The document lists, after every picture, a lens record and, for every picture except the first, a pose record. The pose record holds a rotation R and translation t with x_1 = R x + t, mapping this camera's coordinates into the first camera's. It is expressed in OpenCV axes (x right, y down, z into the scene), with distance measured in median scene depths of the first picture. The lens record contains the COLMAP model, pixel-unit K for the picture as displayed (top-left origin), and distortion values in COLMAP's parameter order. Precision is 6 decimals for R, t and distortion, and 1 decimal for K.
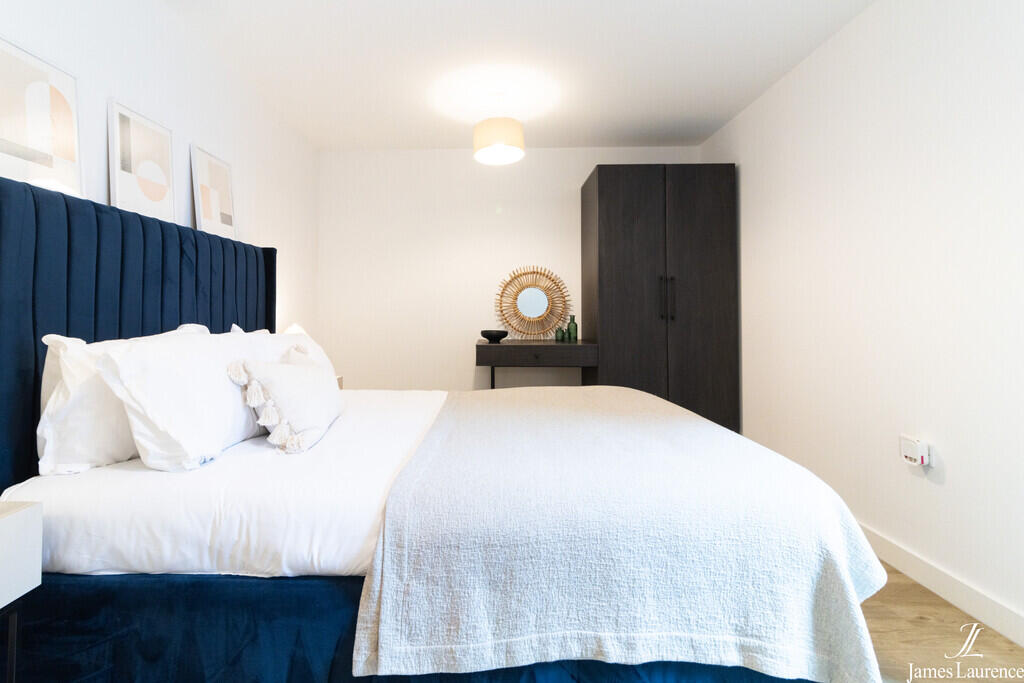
lens RADIAL K [[479.4, 0, 503.2], [0, 479.4, 302.4], [0, 0, 1]] dist [0.005019, 0.001065]
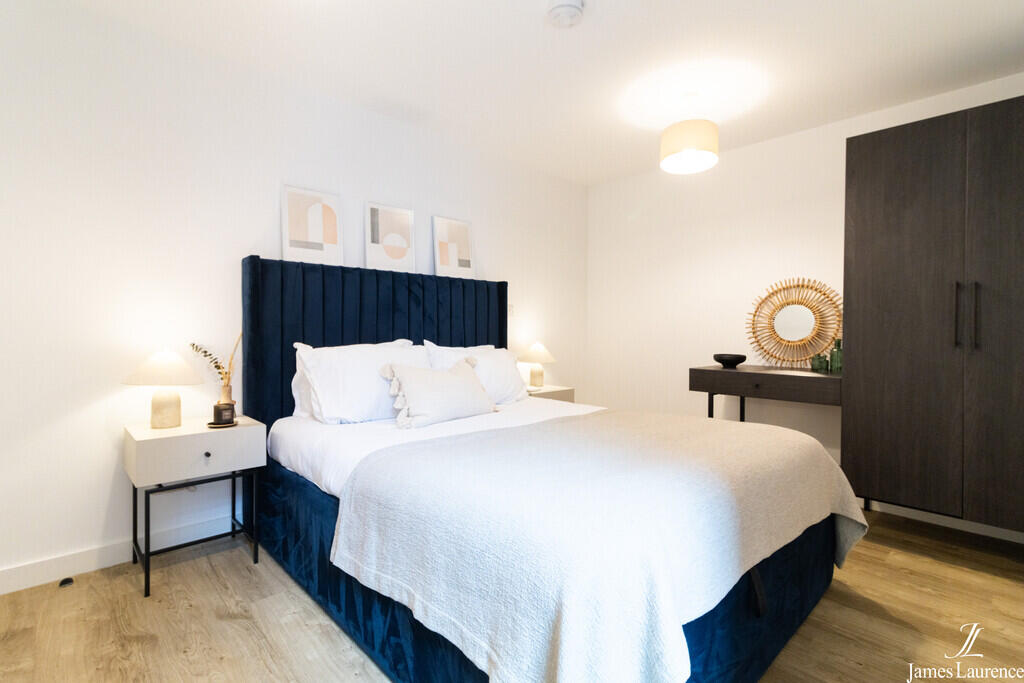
lens RADIAL K [[479.4, 0, 511.7], [0, 479.4, 337.7], [0, 0, 1]] dist [0.005019, 0.001065]
pose [[0.713640, 0.015038, -0.700351, 0.443223], [0.005646, 0.999614, 0.027217, 0.000690], [0.700490, -0.023377, 0.713279, 0.112722]]
